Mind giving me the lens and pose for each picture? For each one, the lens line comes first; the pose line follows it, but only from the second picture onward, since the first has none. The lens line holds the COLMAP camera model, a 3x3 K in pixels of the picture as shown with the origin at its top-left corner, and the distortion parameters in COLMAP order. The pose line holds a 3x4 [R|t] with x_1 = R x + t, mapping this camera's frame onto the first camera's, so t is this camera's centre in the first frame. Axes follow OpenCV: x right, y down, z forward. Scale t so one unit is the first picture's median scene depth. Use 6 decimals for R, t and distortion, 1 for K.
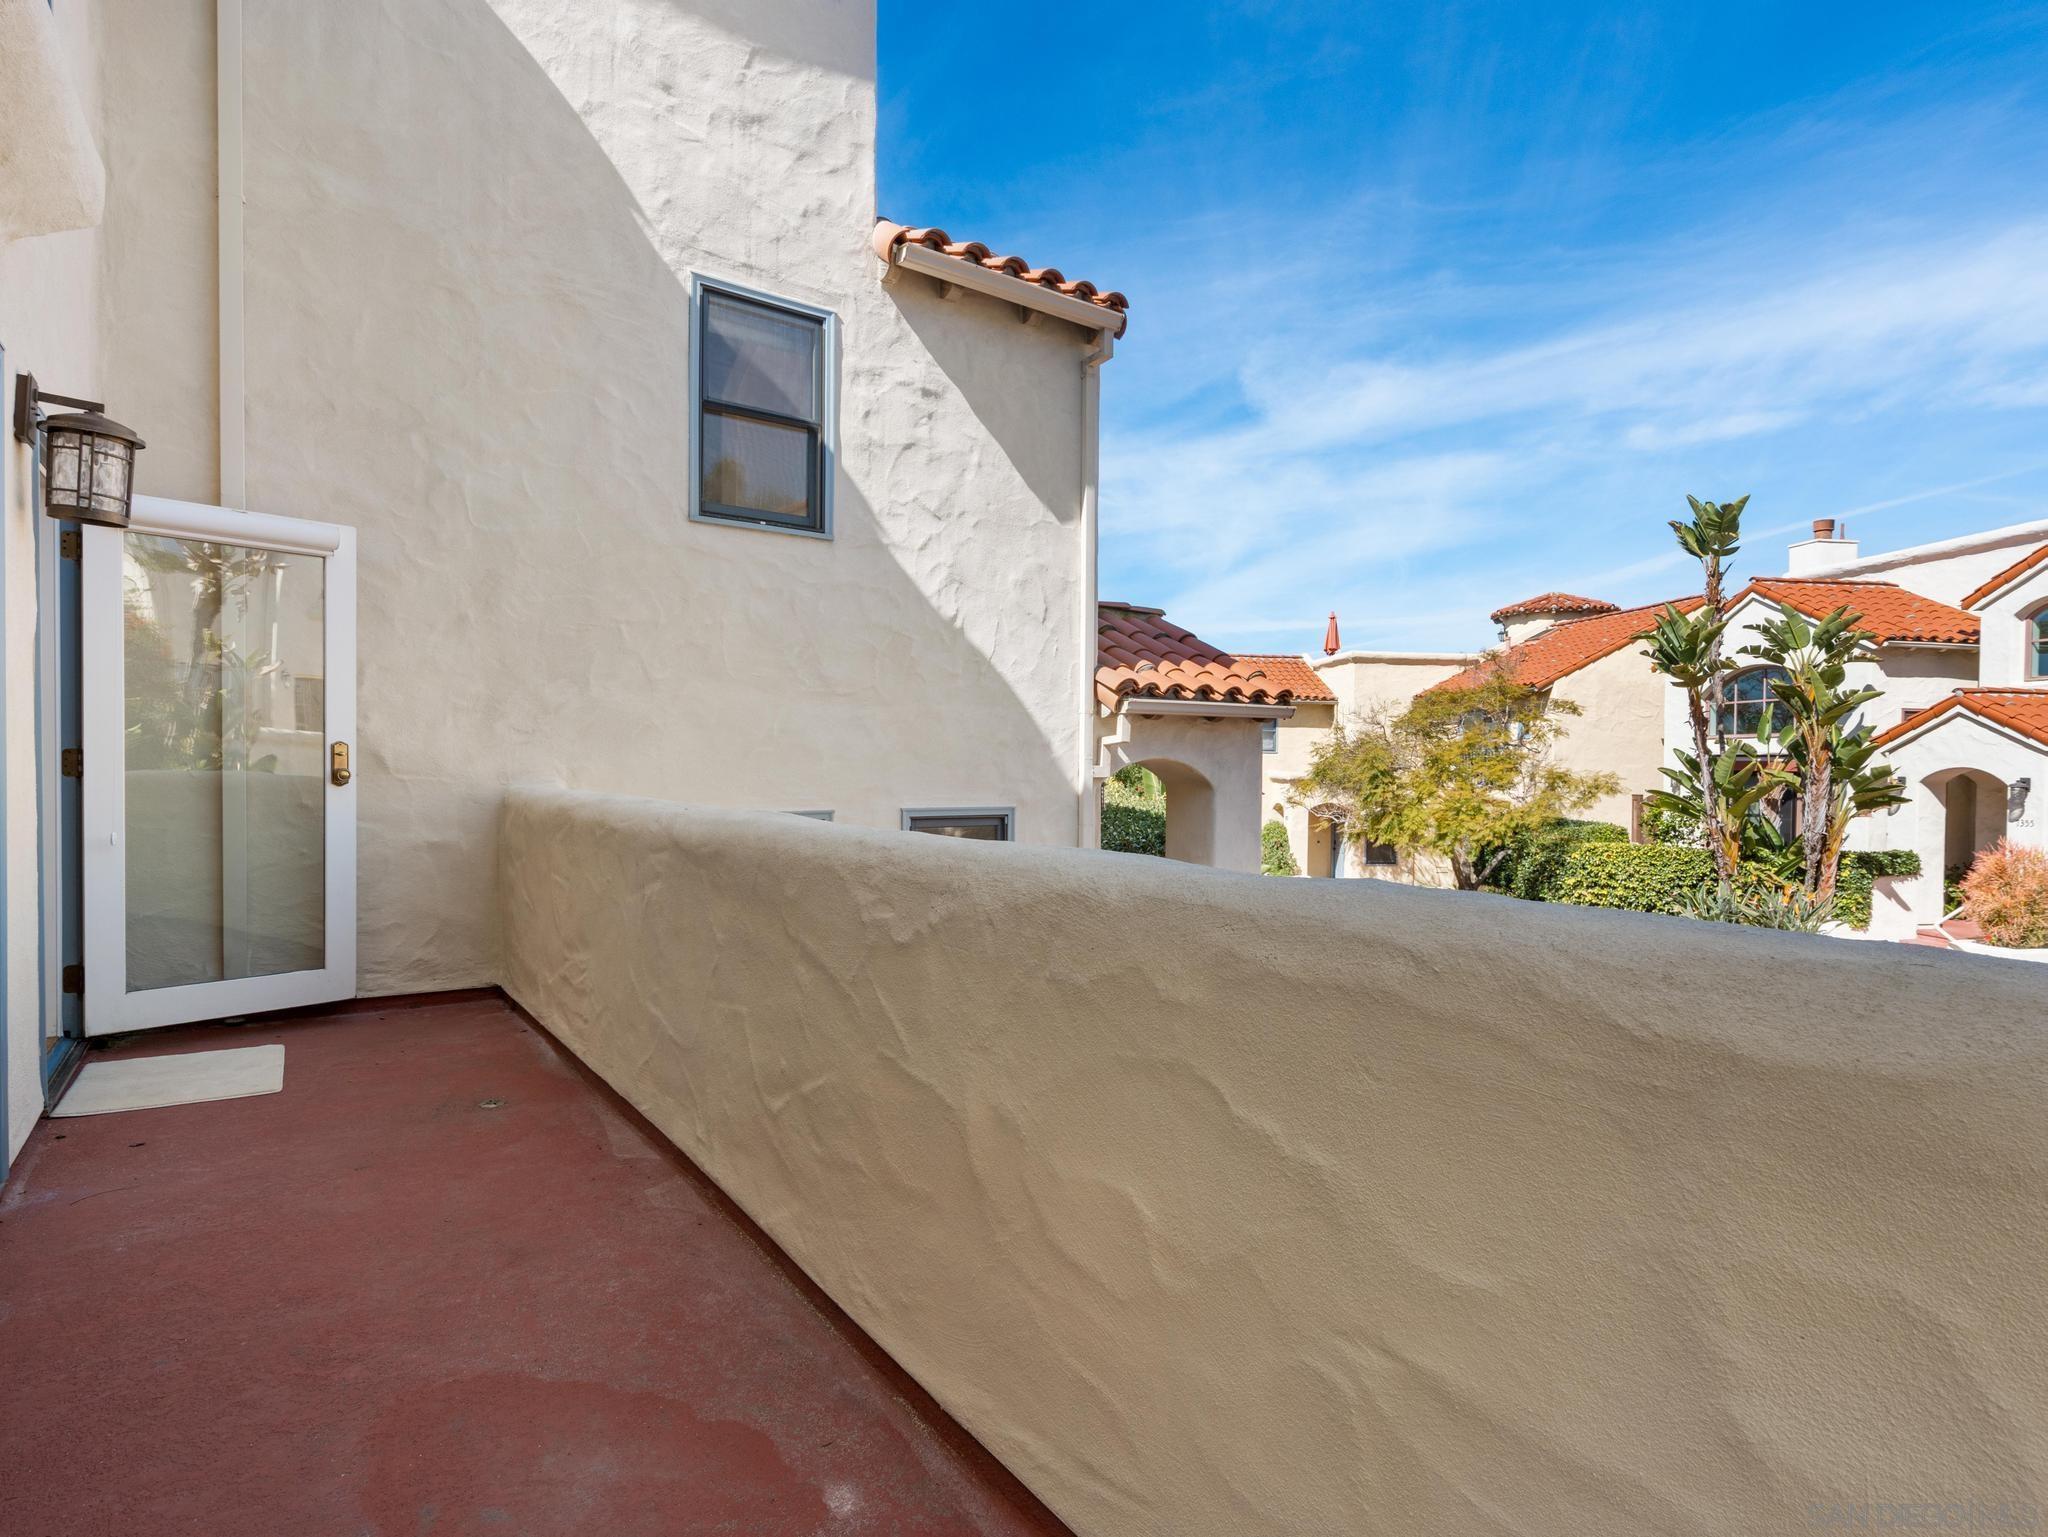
lens RADIAL K [[1044.6, 0, 1022.6], [0, 1044.6, 767.0], [0, 0, 1]] dist [-0.007245, 0.000065]
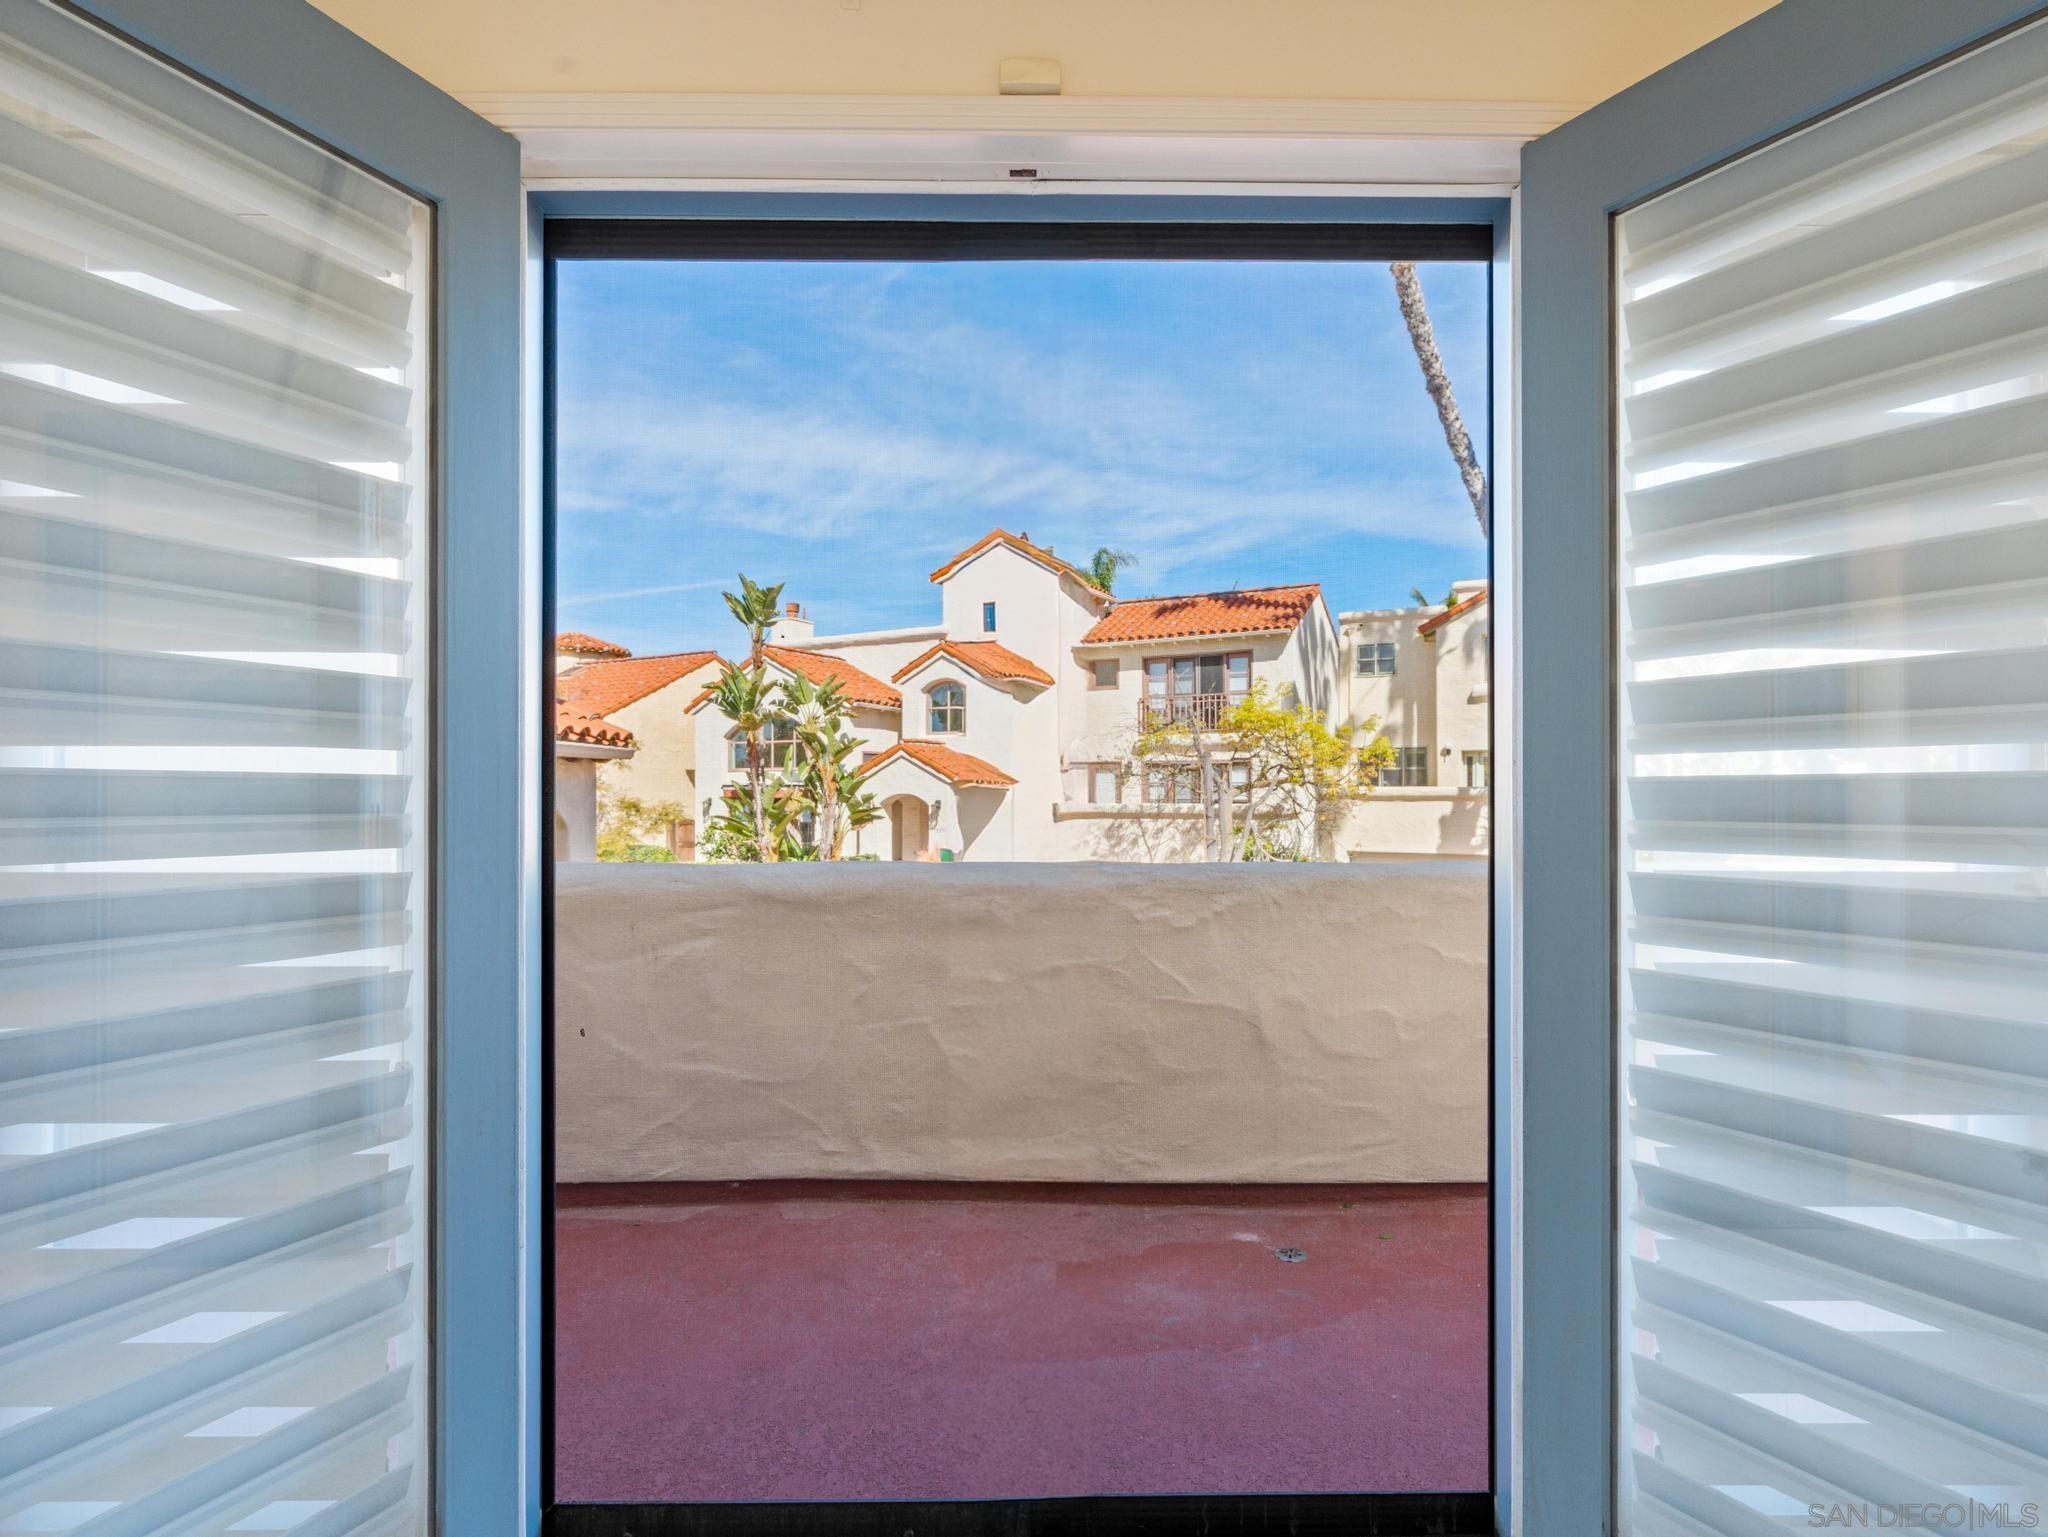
lens RADIAL K [[1044.6, 0, 1016.0], [0, 1044.6, 782.4], [0, 0, 1]] dist [-0.007245, 0.000065]
pose [[0.580703, -0.002532, 0.814112, -0.176426], [0.011039, 0.999928, -0.004764, -0.006297], [-0.814041, 0.011753, 0.580689, 0.026728]]
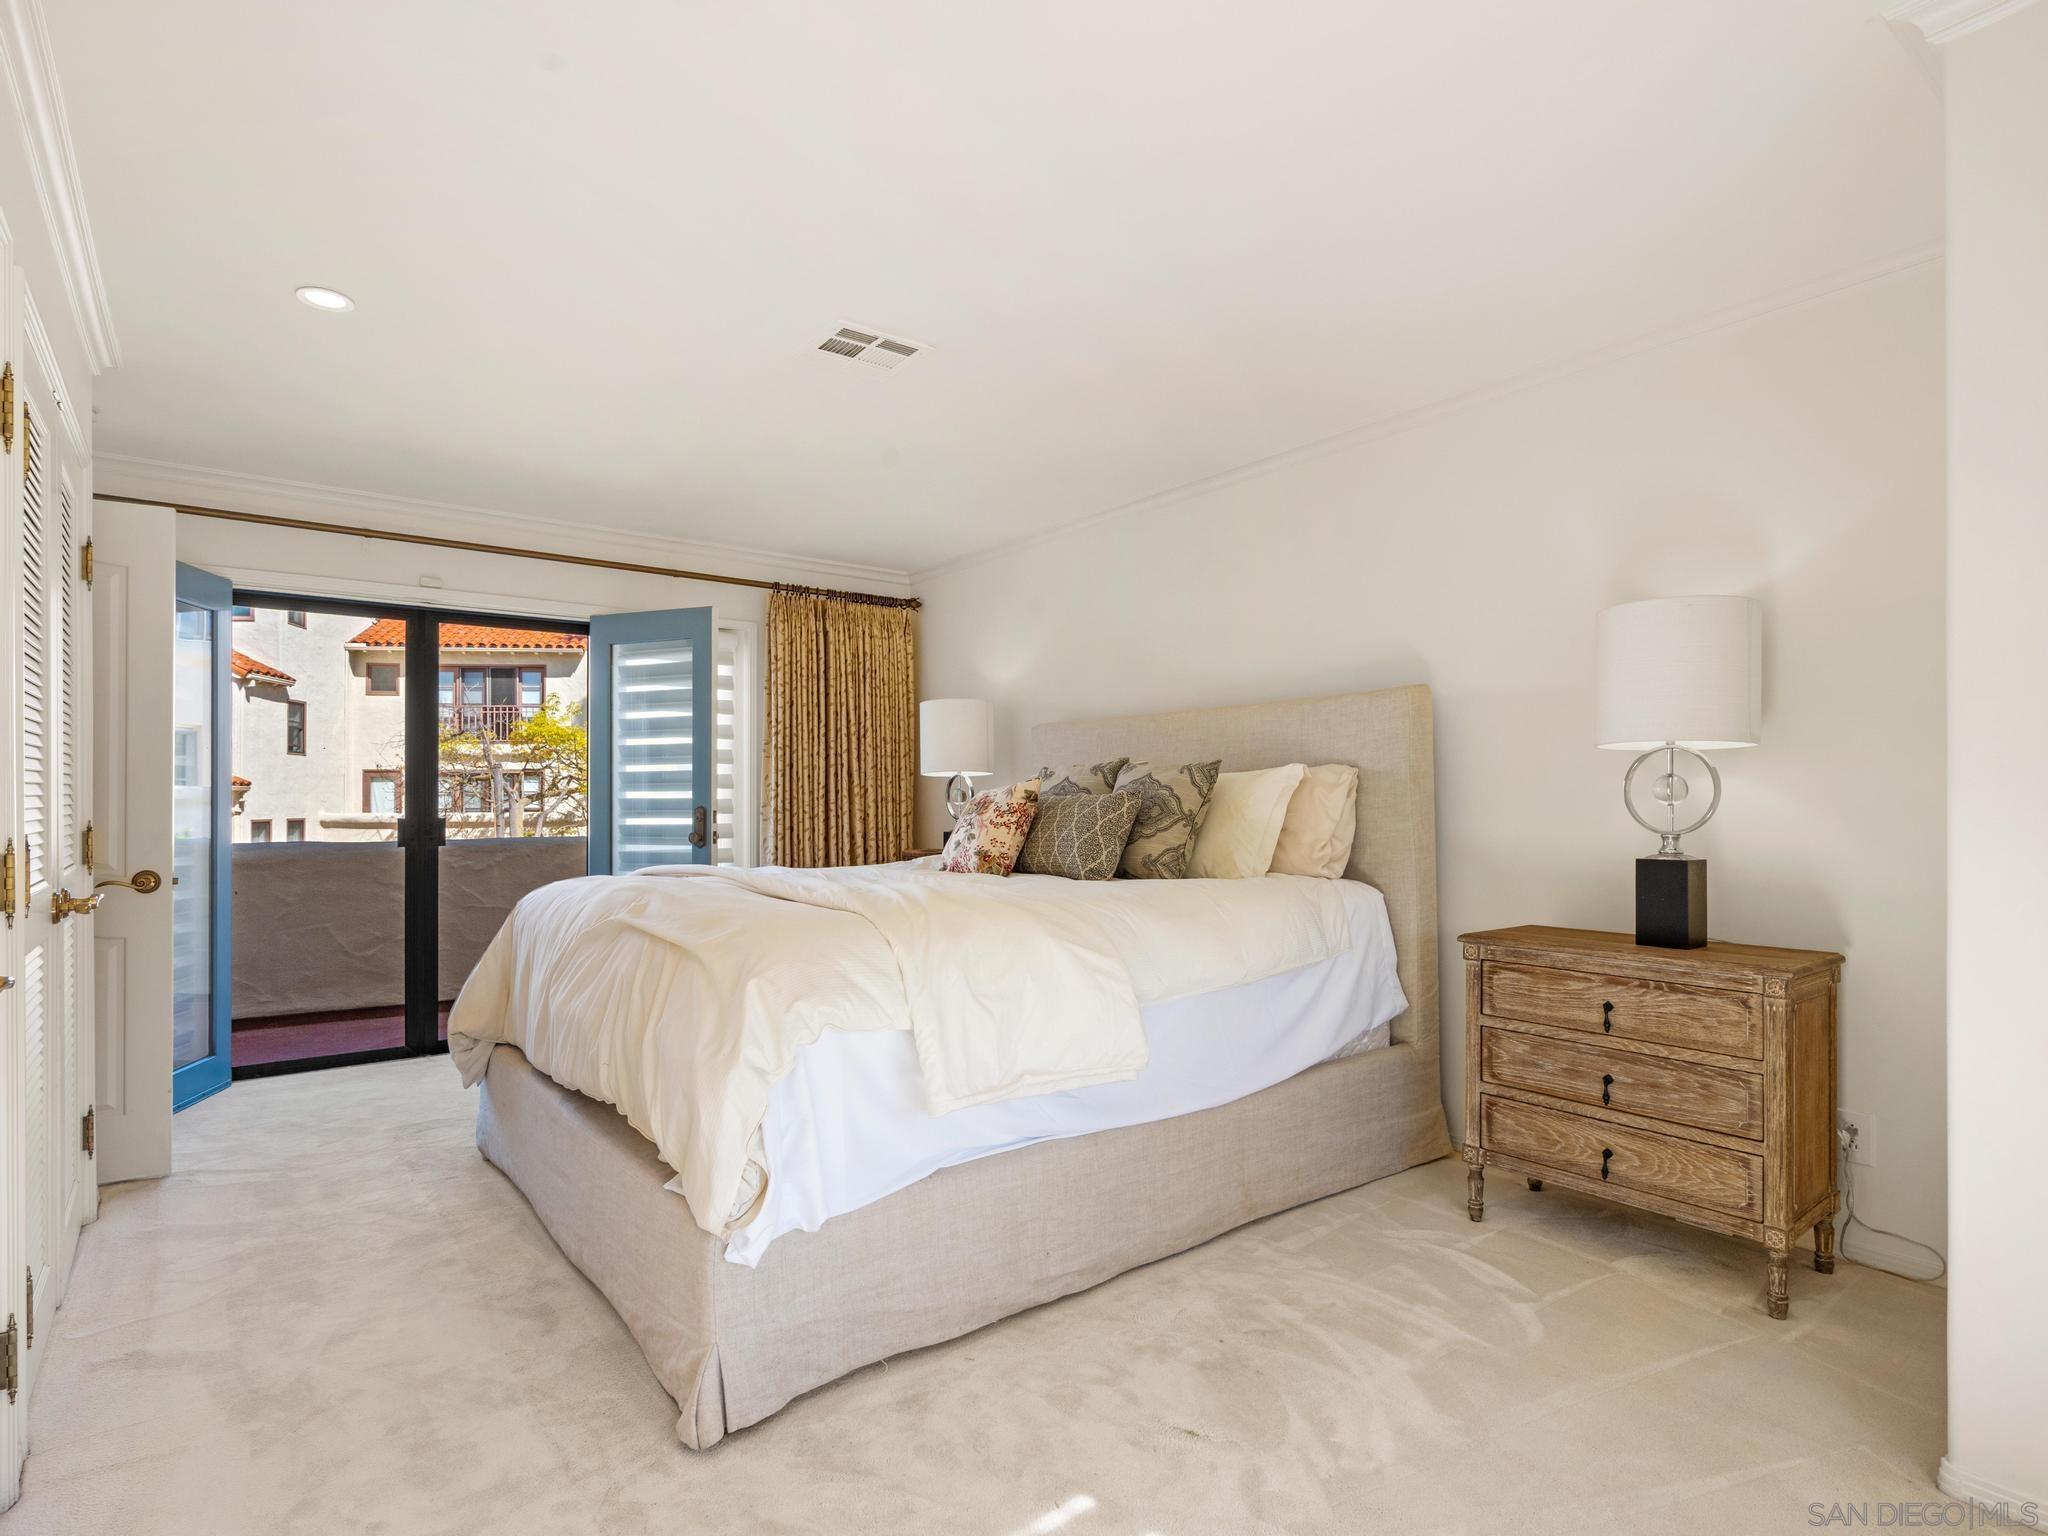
lens RADIAL K [[1044.6, 0, 1013.8], [0, 1044.6, 787.4], [0, 0, 1]] dist [-0.007245, 0.000065]
pose [[-0.019957, 0.001364, 0.999800, -0.358685], [0.008862, 0.999960, -0.001188, -0.007994], [-0.999762, 0.008836, -0.019968, -0.060635]]
